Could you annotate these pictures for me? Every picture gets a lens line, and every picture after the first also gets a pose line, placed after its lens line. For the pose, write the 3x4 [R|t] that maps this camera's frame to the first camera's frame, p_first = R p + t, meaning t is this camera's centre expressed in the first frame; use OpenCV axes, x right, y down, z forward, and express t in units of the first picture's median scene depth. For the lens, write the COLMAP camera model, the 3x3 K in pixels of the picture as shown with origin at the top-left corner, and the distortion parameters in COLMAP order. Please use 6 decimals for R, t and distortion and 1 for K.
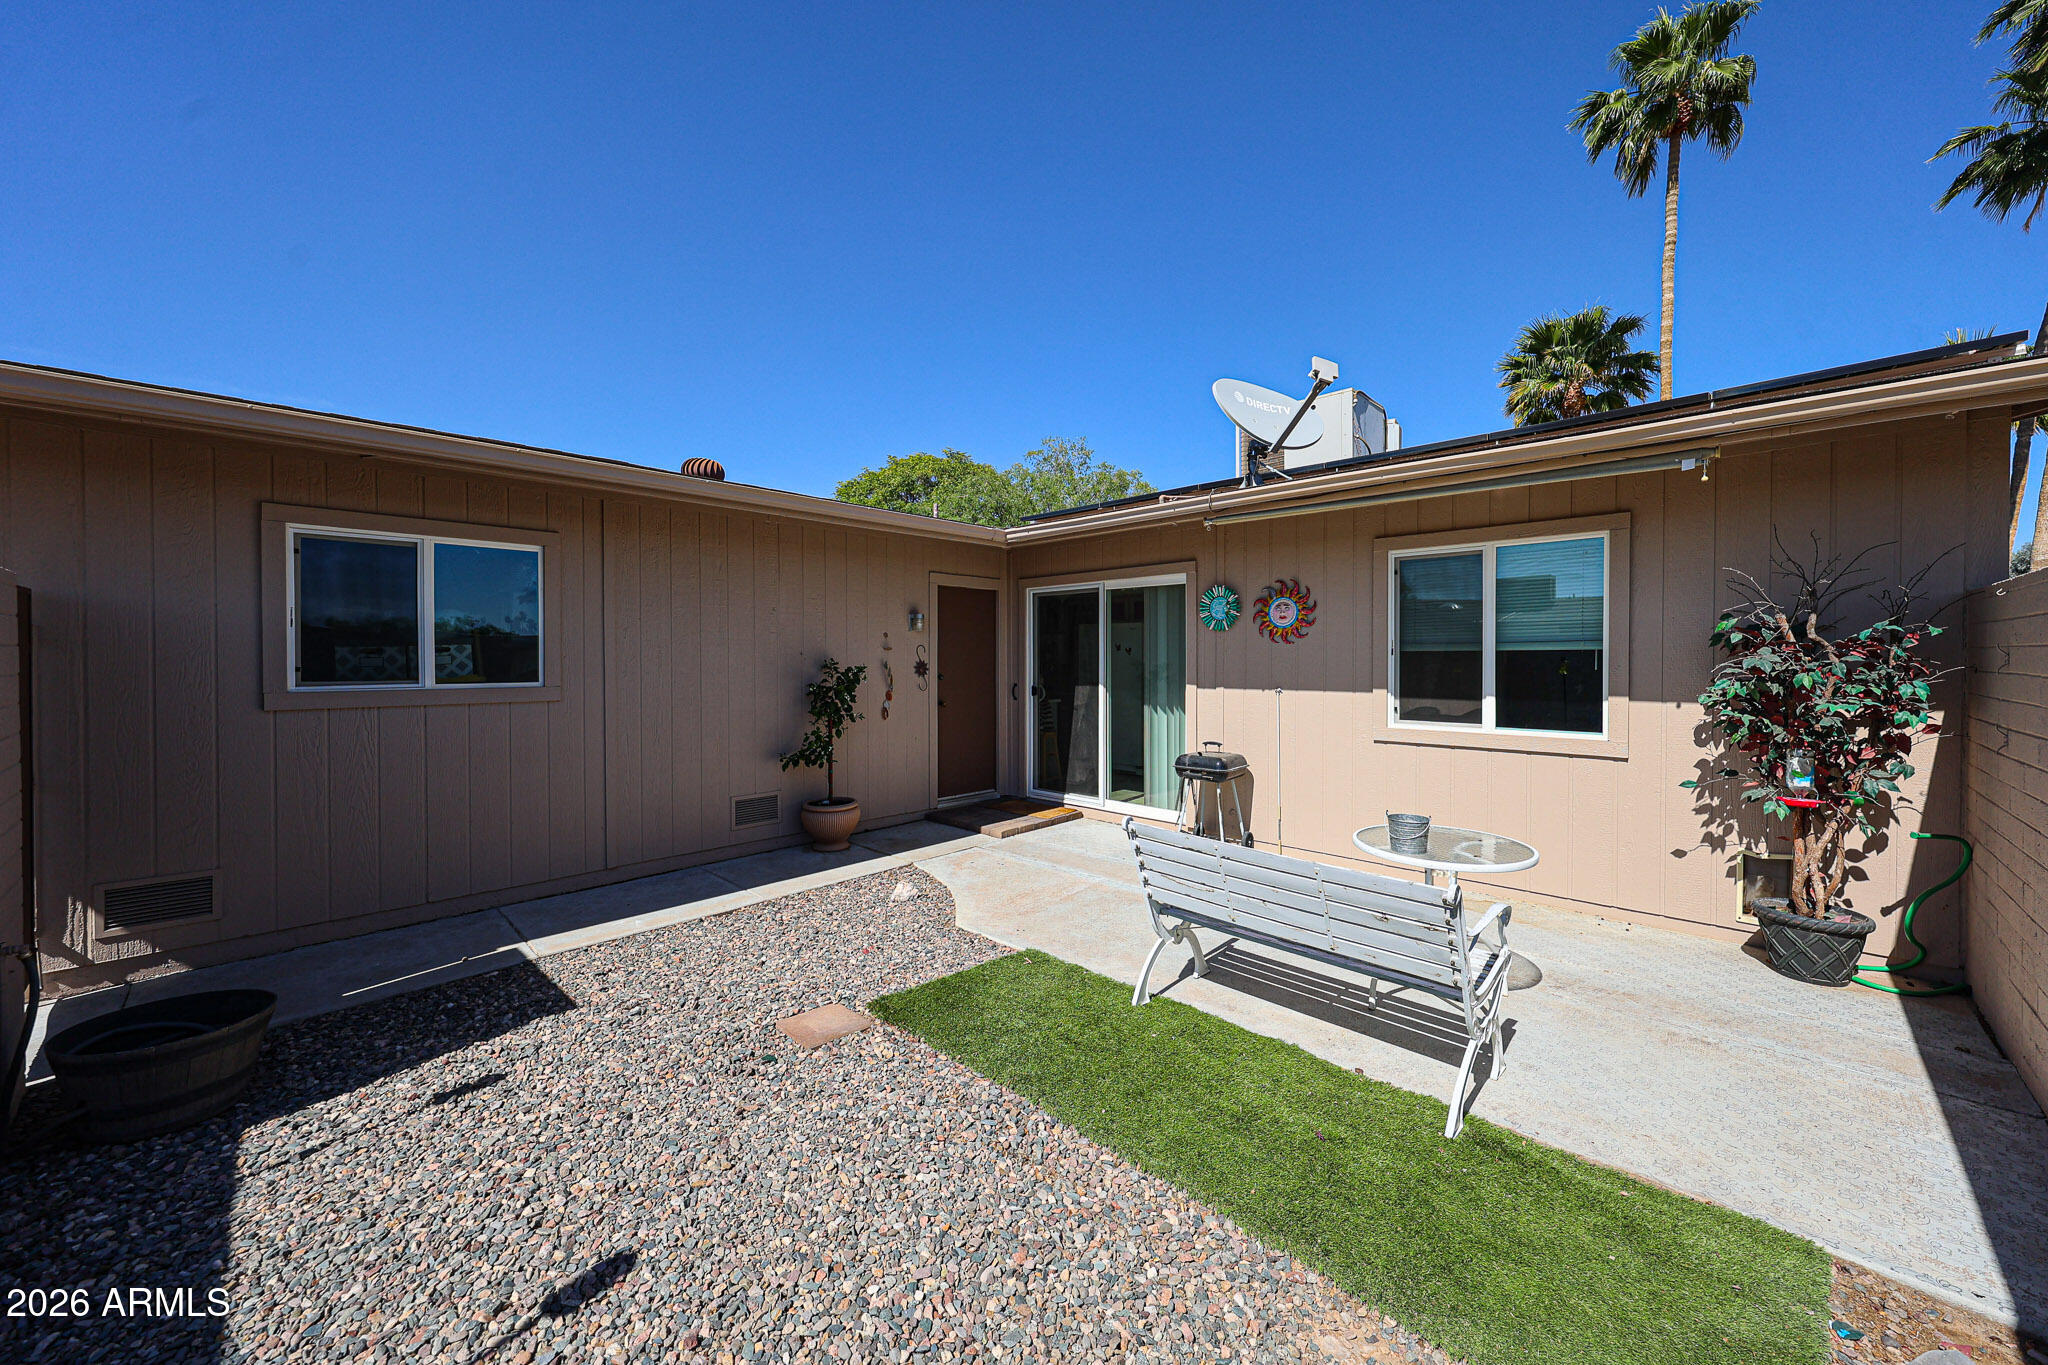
lens RADIAL K [[762.8, 0, 1015.8], [0, 762.8, 670.7], [0, 0, 1]] dist [0.004973, 0.000210]
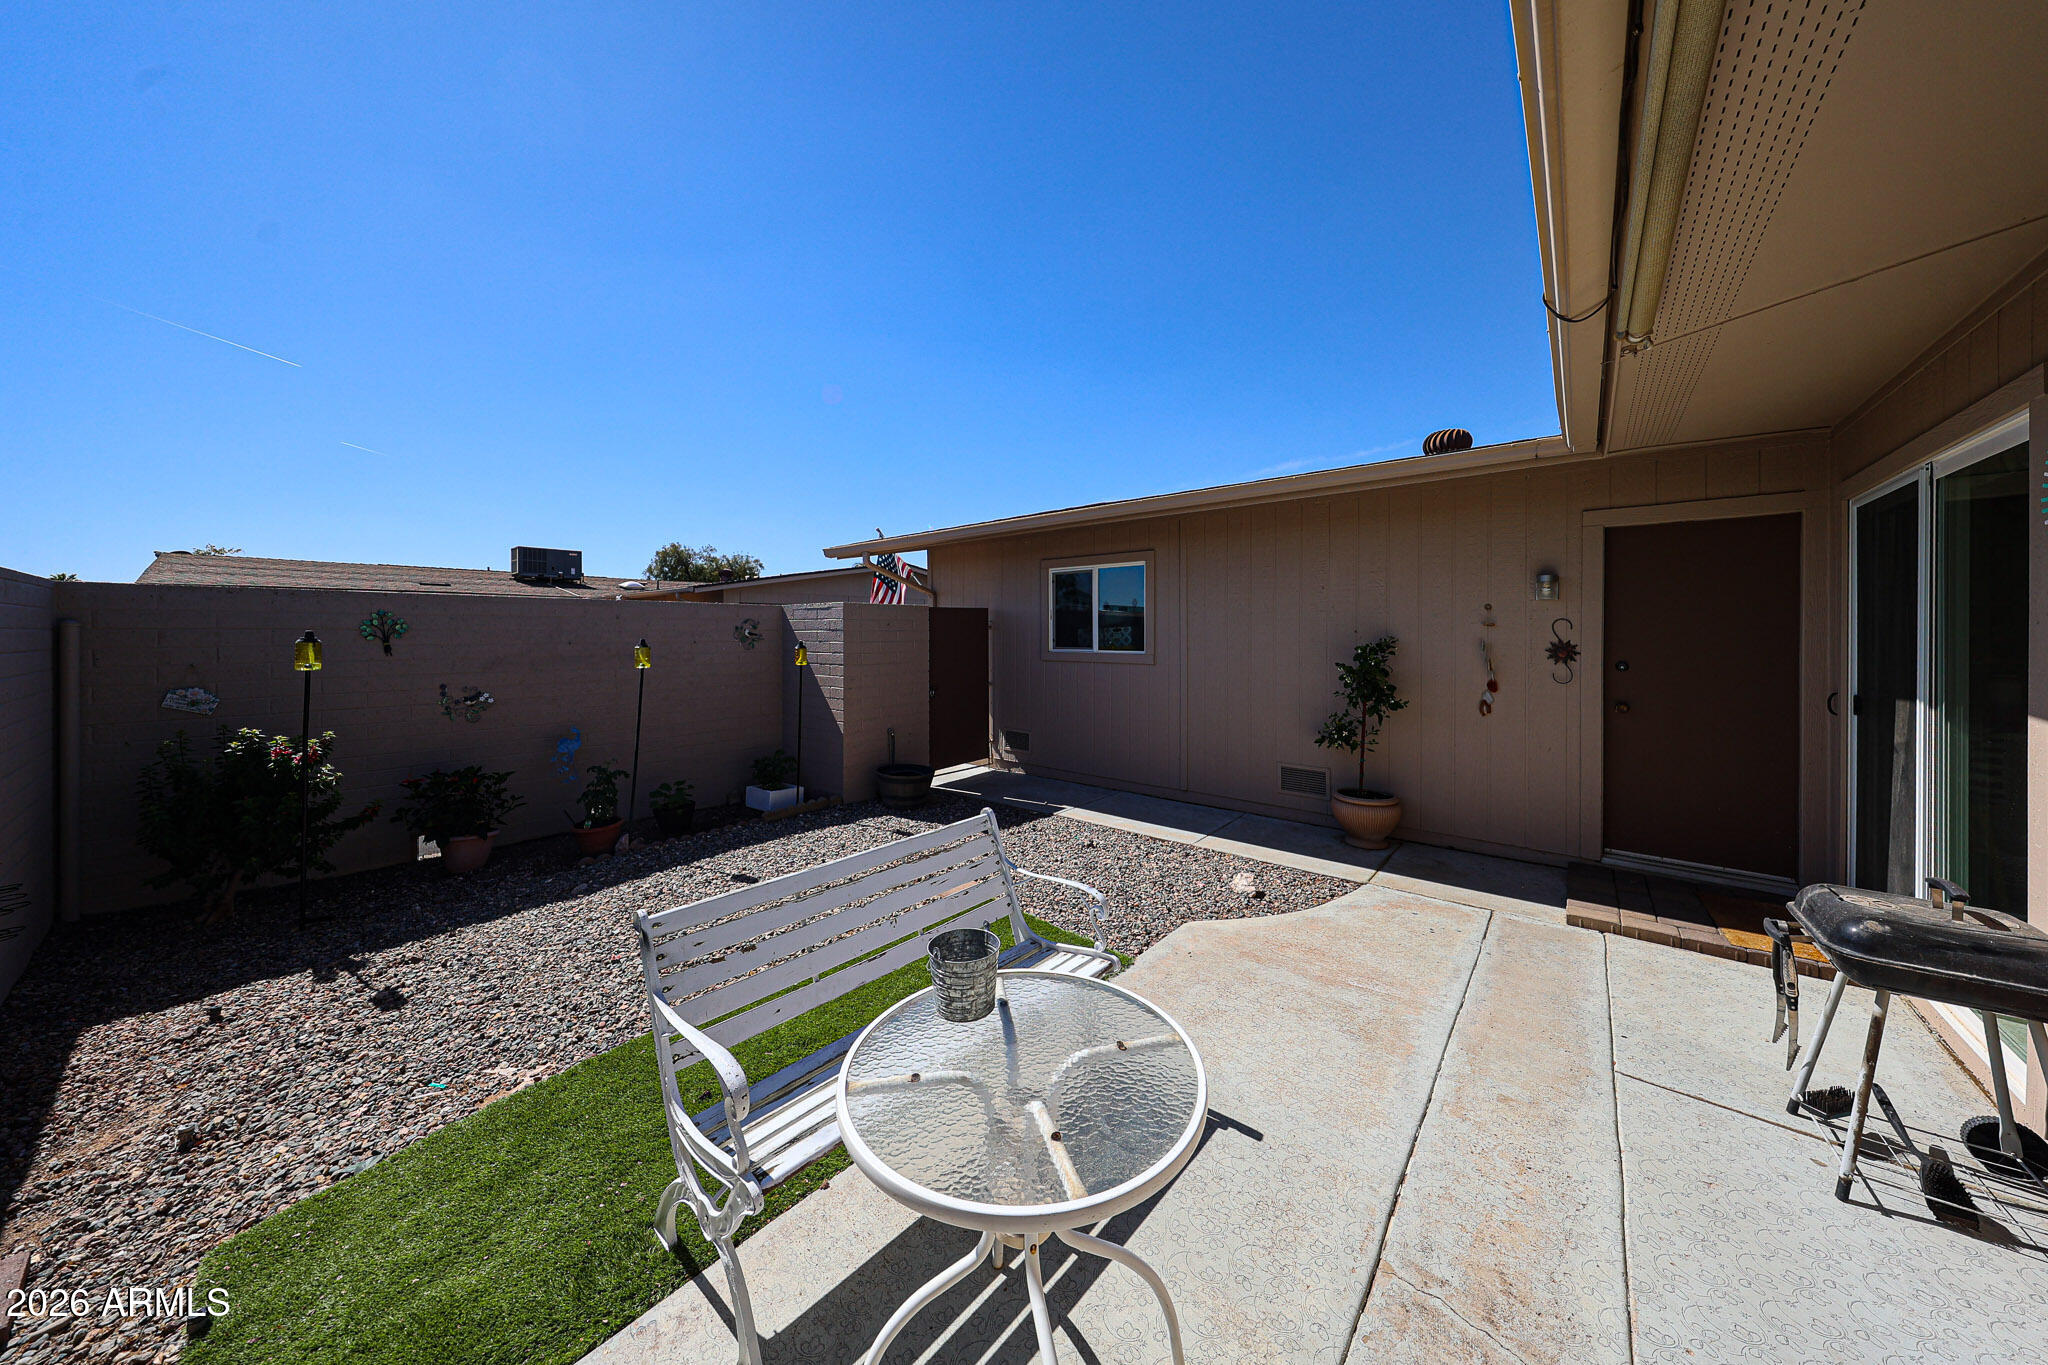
lens RADIAL K [[656.2, 0, 1017.6], [0, 656.2, 633.4], [0, 0, 1]] dist [0.000730, 0.000026]
pose [[0.066396, 0.004867, -0.997781, 0.617536], [-0.015676, 0.999870, 0.003834, -0.020003], [0.997670, 0.015387, 0.066464, 0.630807]]
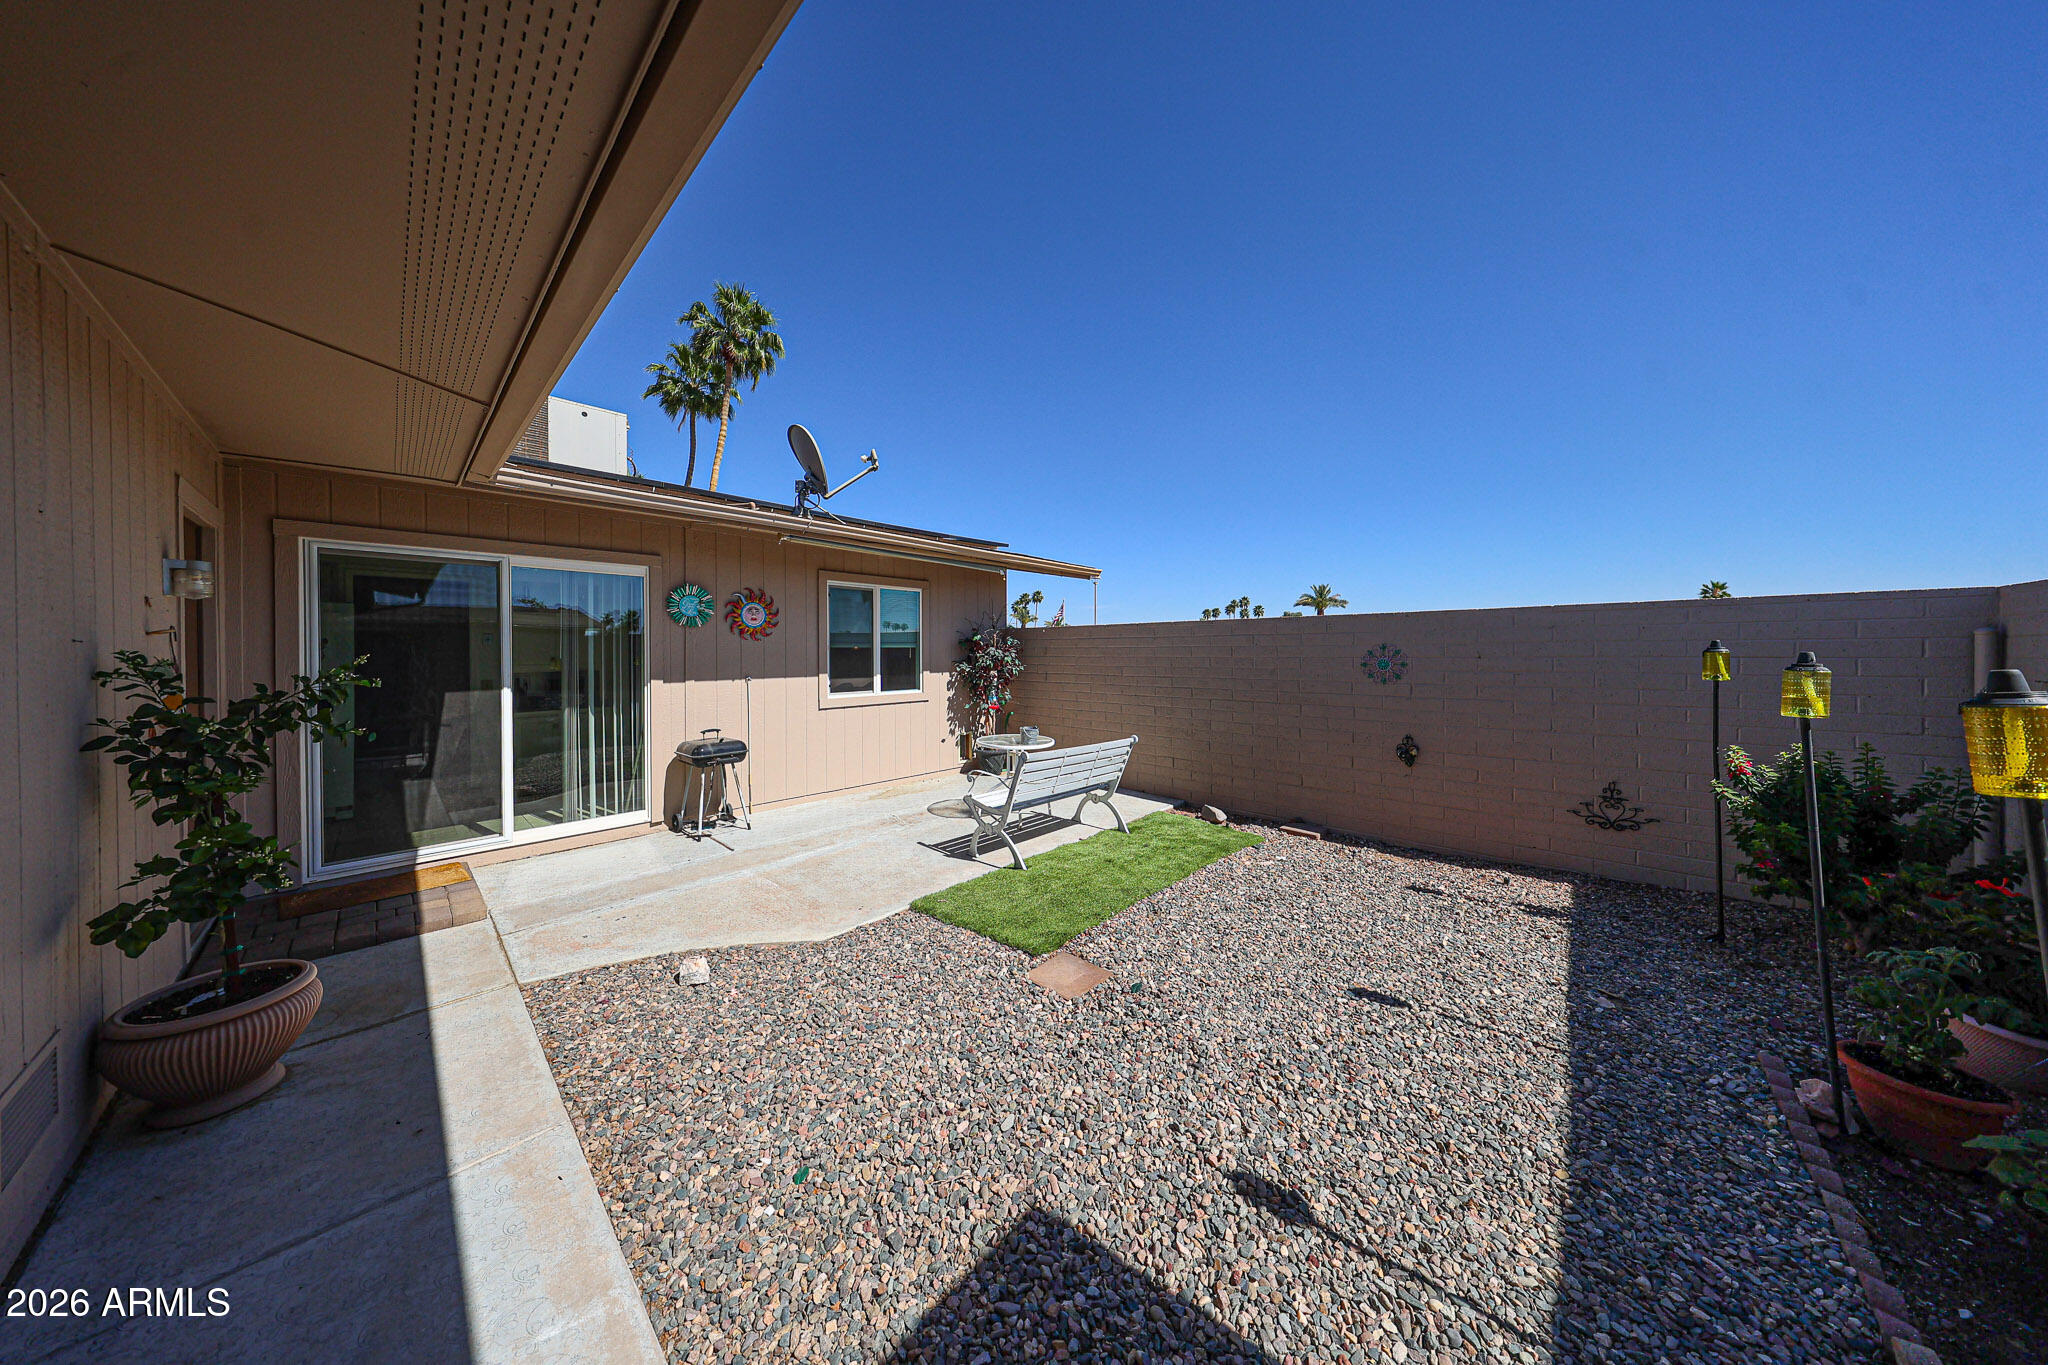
lens RADIAL K [[593.0, 0, 1021.0], [0, 593.0, 657.4], [0, 0, 1]] dist [0.000023, -0.000004]
pose [[-0.028728, -0.007693, 0.999558, -0.691376], [0.017272, 0.999817, 0.008191, -0.009556], [-0.999438, 0.017500, -0.028590, 0.669242]]
